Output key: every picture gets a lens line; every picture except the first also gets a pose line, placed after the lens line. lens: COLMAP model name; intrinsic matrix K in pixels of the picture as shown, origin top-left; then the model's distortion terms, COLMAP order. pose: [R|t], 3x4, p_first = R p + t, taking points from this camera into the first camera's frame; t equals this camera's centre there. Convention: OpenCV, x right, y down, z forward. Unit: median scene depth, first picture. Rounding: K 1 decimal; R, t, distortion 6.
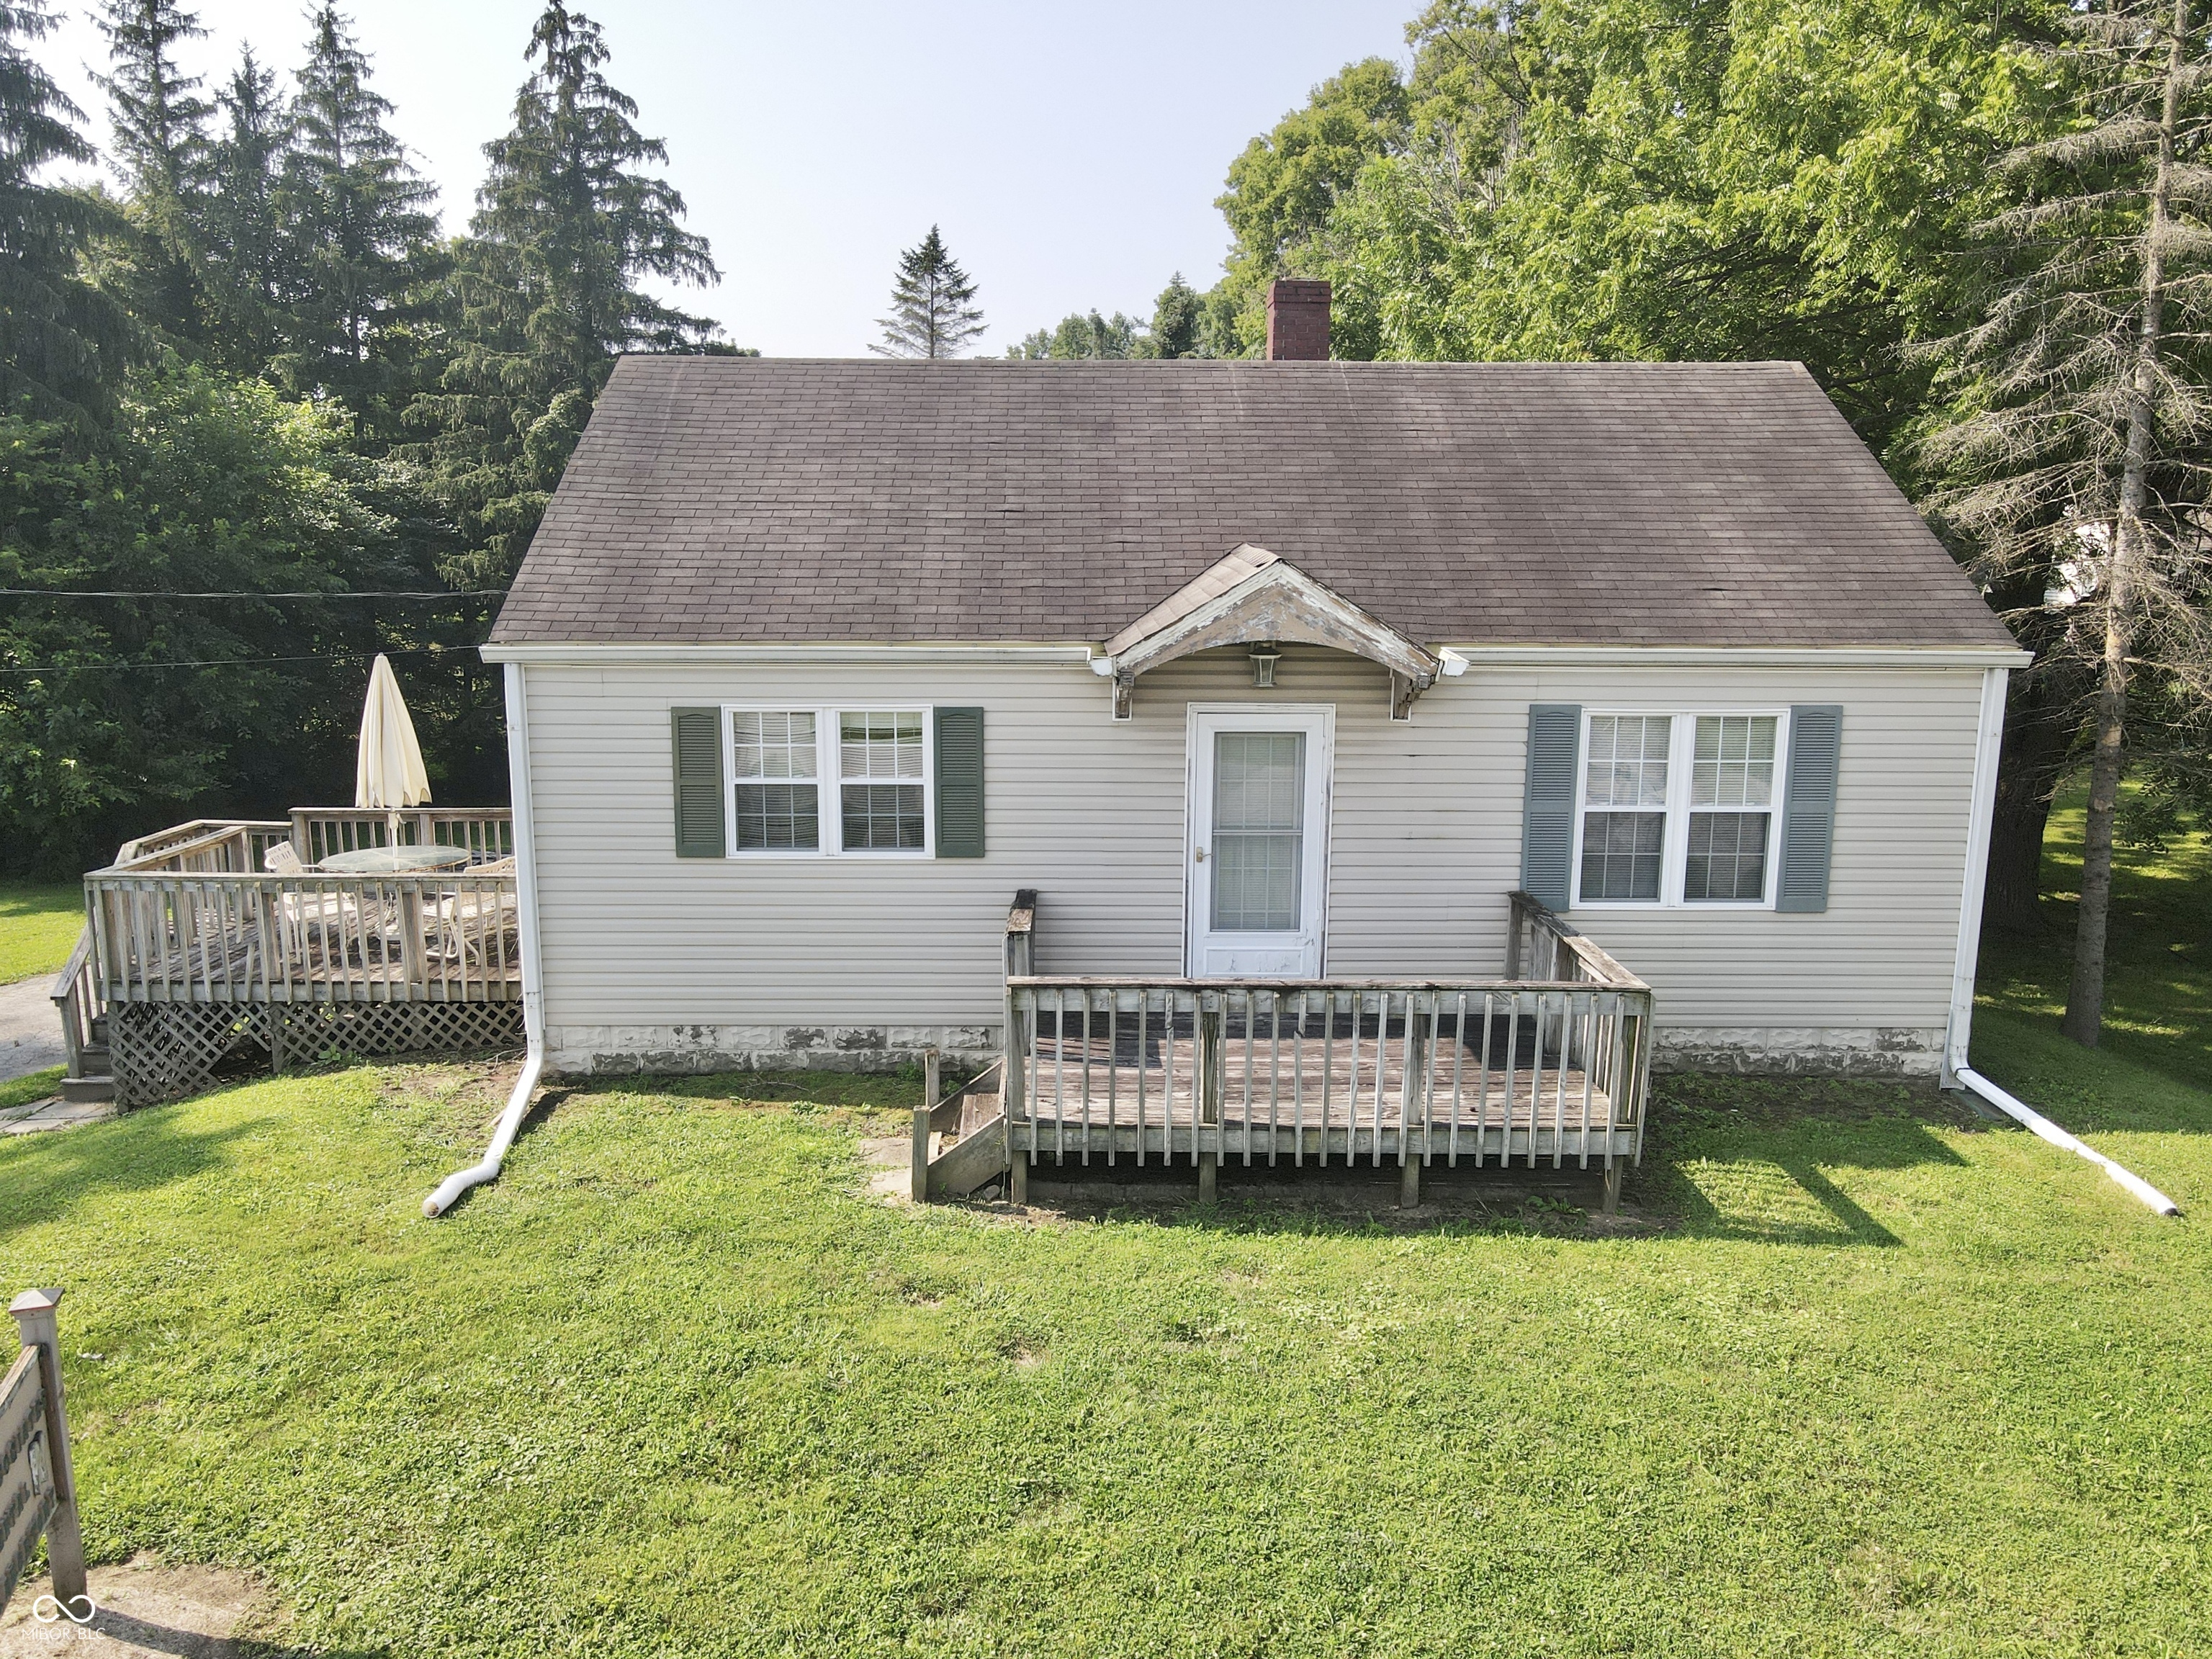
lens RADIAL K [[1664.4, 0, 1084.5], [0, 1664.4, 842.6], [0, 0, 1]] dist [0.011758, 0.005006]
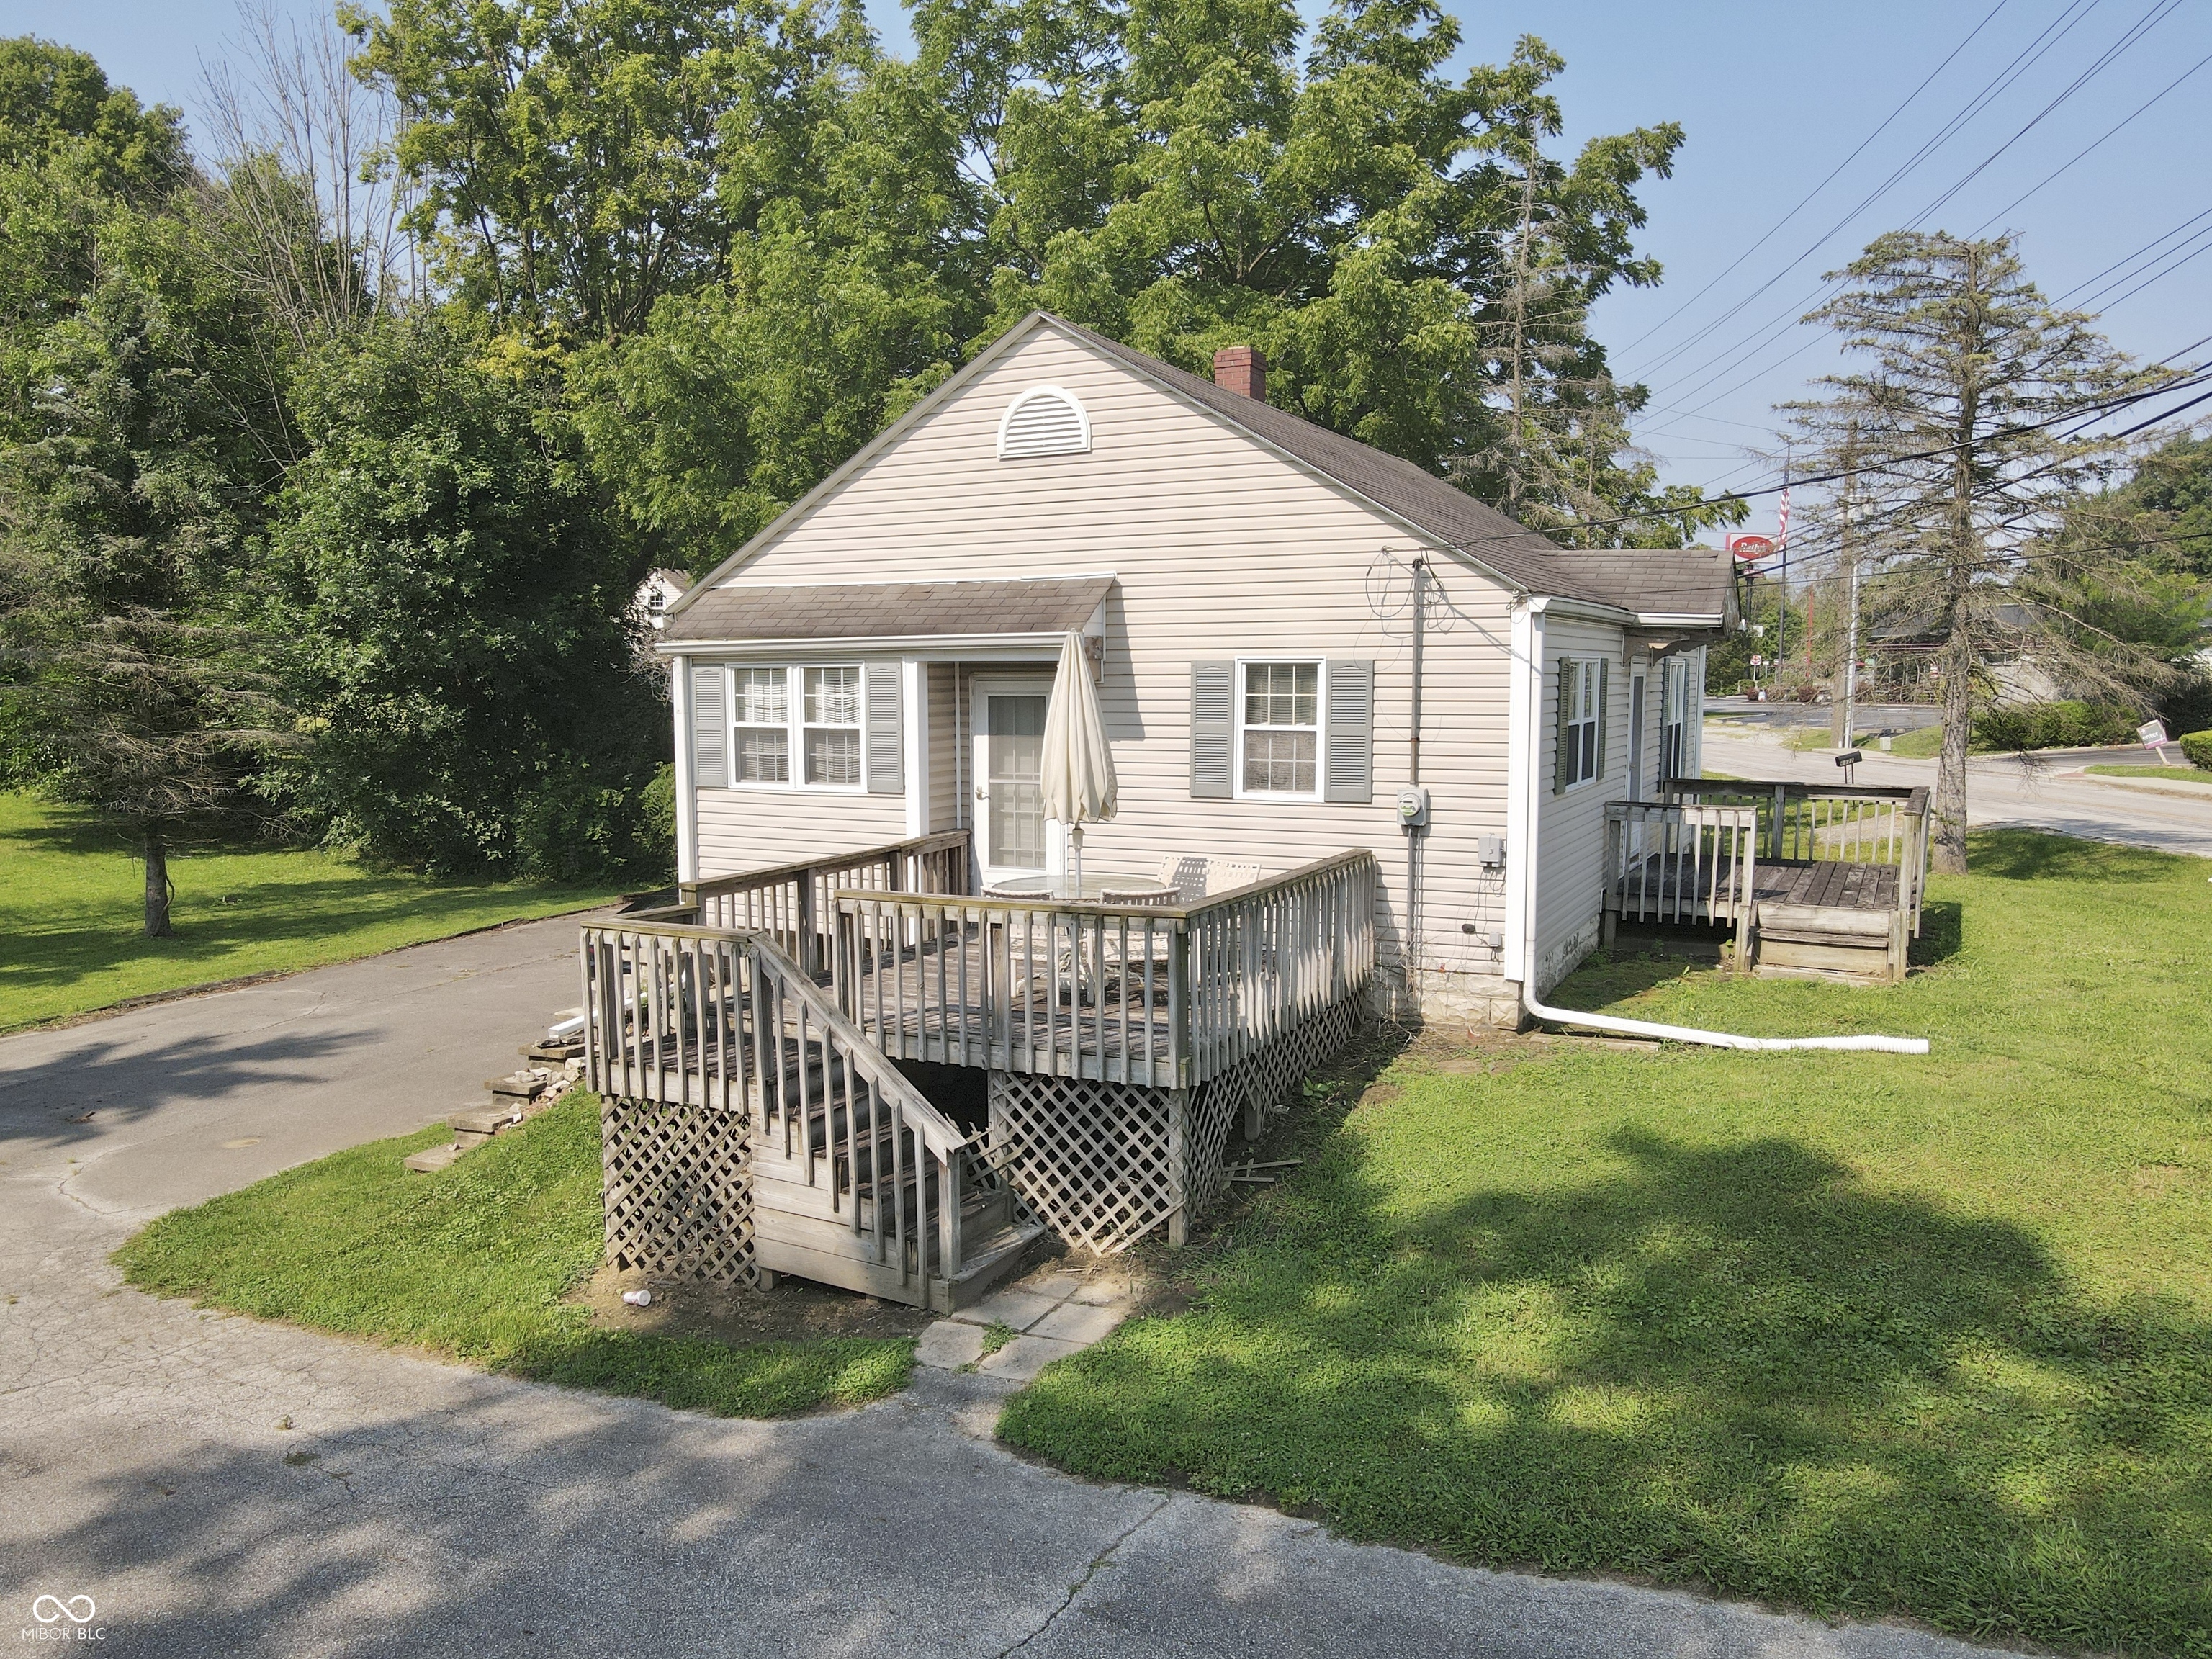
lens RADIAL K [[1609.8, 0, 1081.5], [0, 1609.8, 852.1], [0, 0, 1]] dist [0.032755, -0.028893]
pose [[0.467607, -0.102956, 0.877920, -1.320192], [0.160607, 0.986558, 0.030152, -0.036070], [-0.869223, 0.126901, 0.477857, 0.763232]]
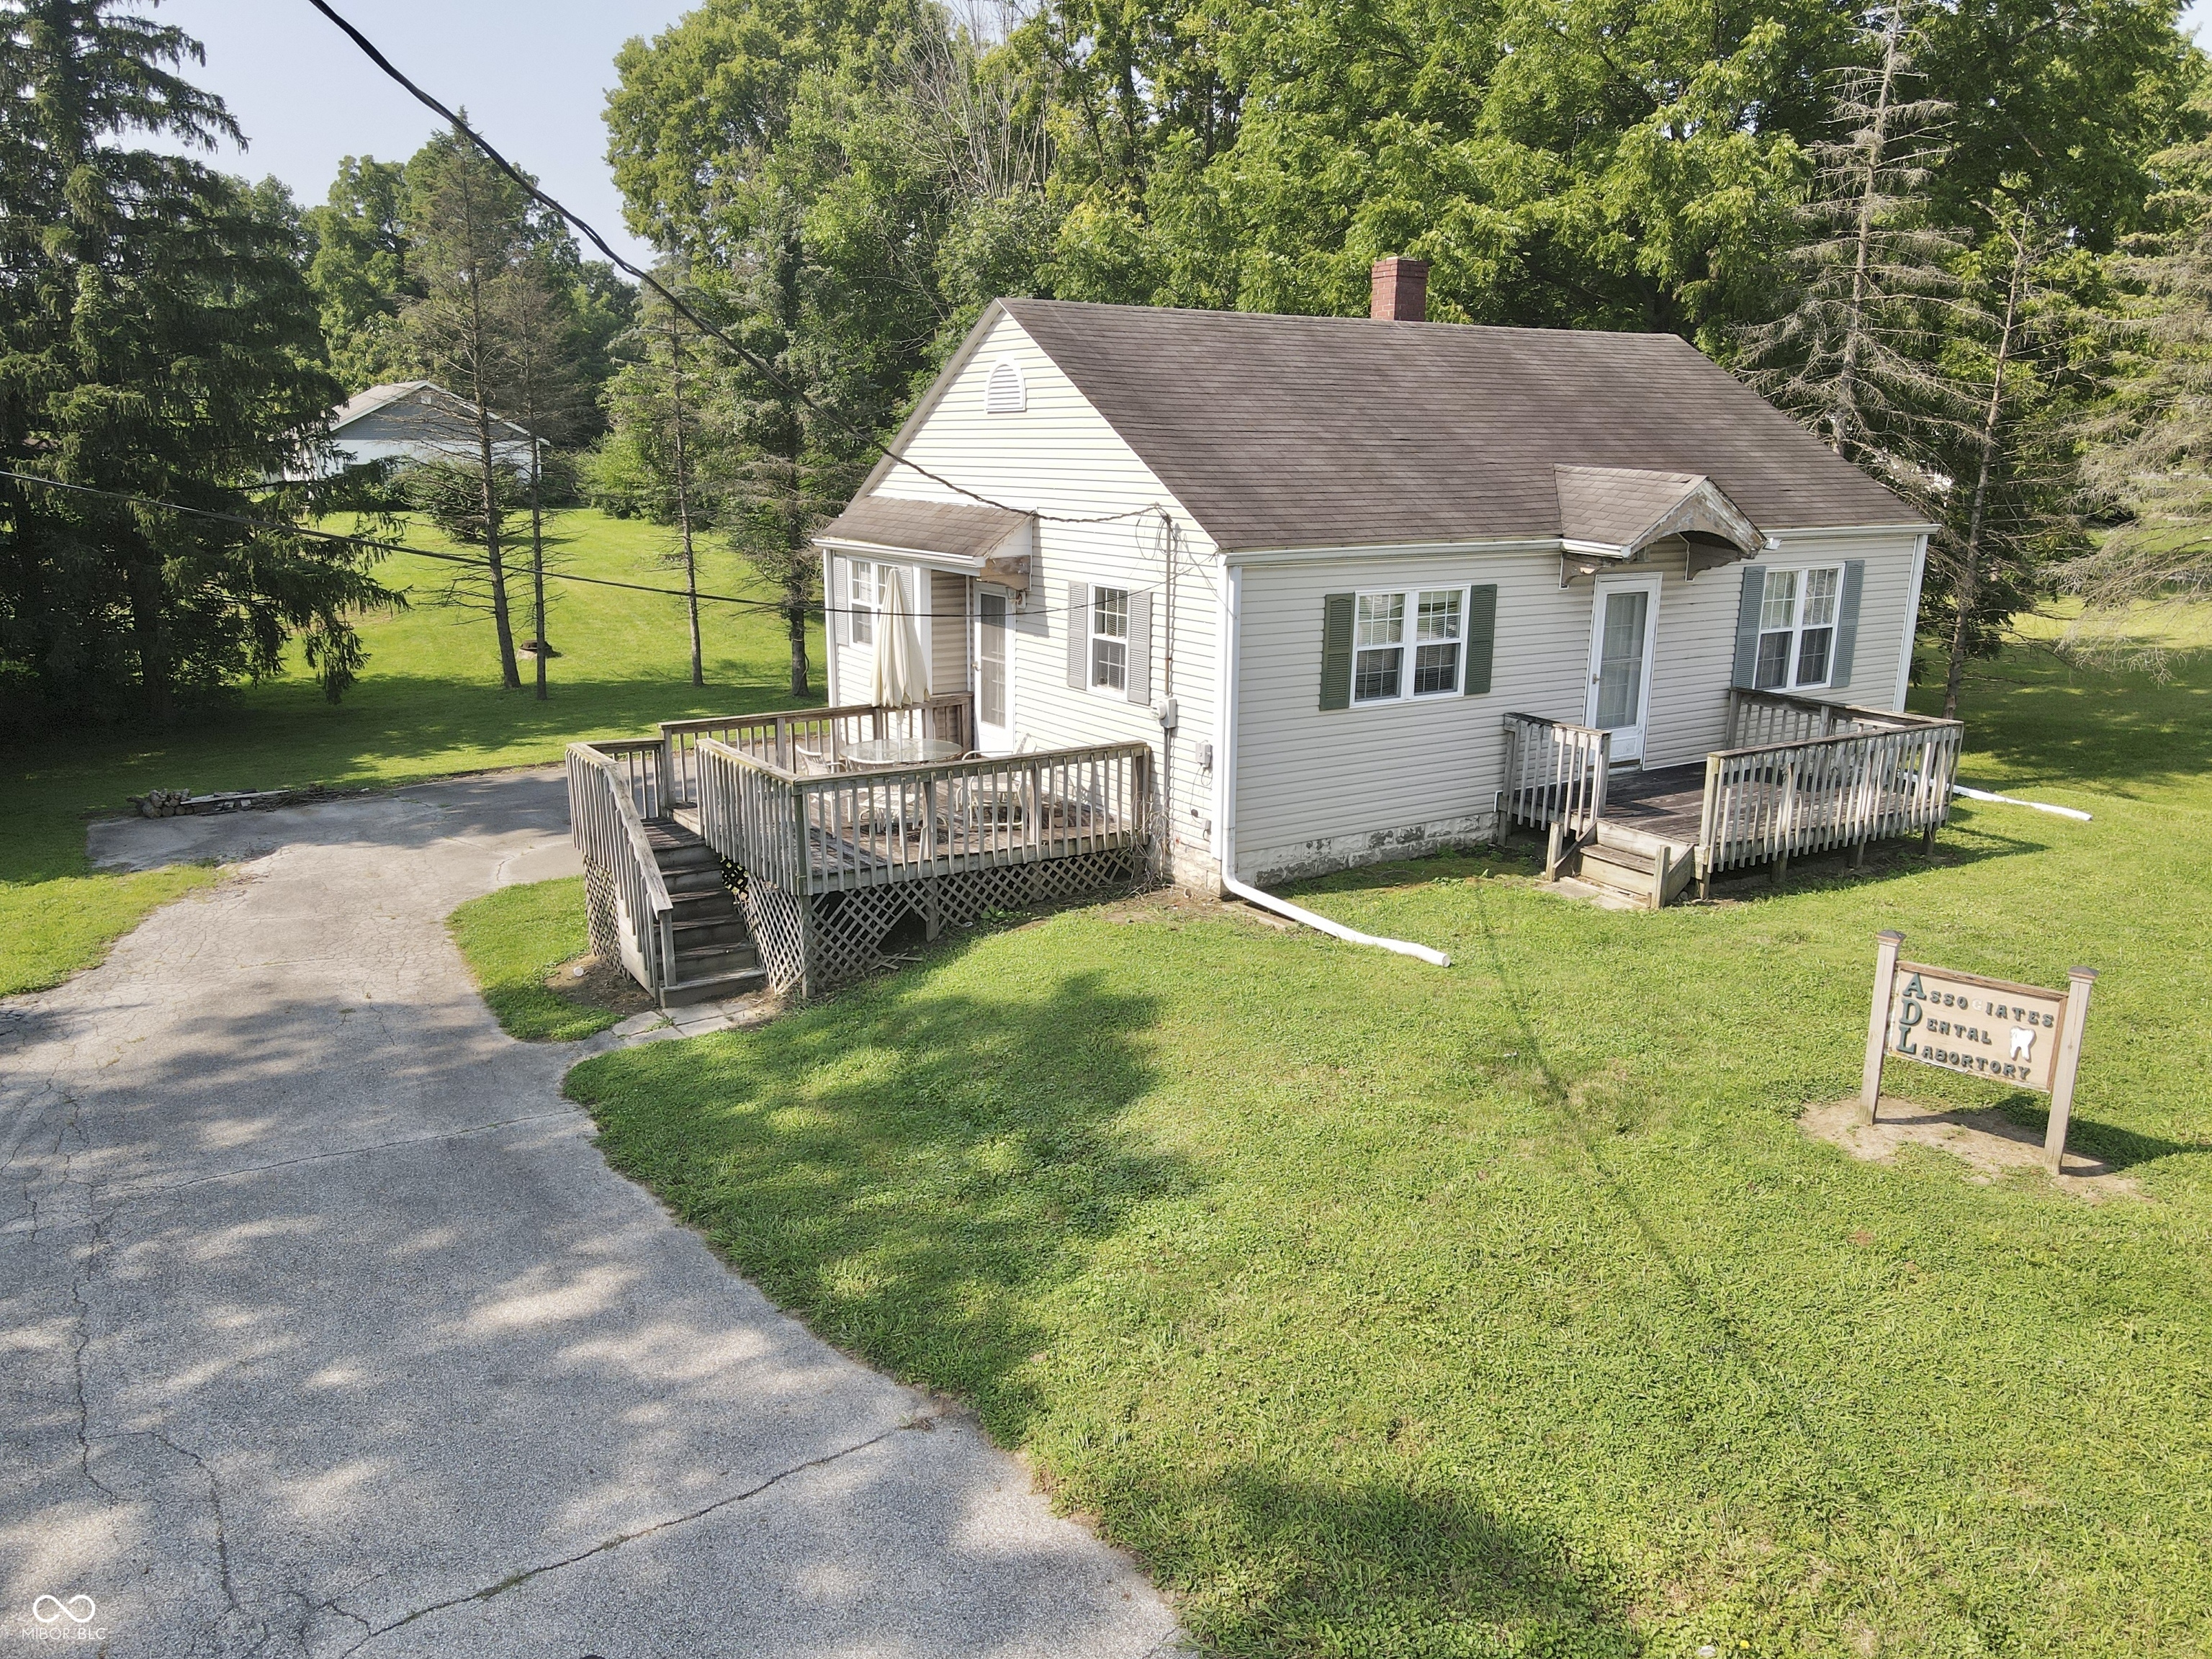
lens RADIAL K [[1626.9, 0, 1082.5], [0, 1626.9, 830.8], [0, 0, 1]] dist [0.004889, 0.024111]
pose [[0.855325, -0.121752, 0.503583, -1.053900], [0.089359, 0.992097, 0.088086, -0.026885], [-0.510327, -0.030343, 0.859445, -0.007246]]
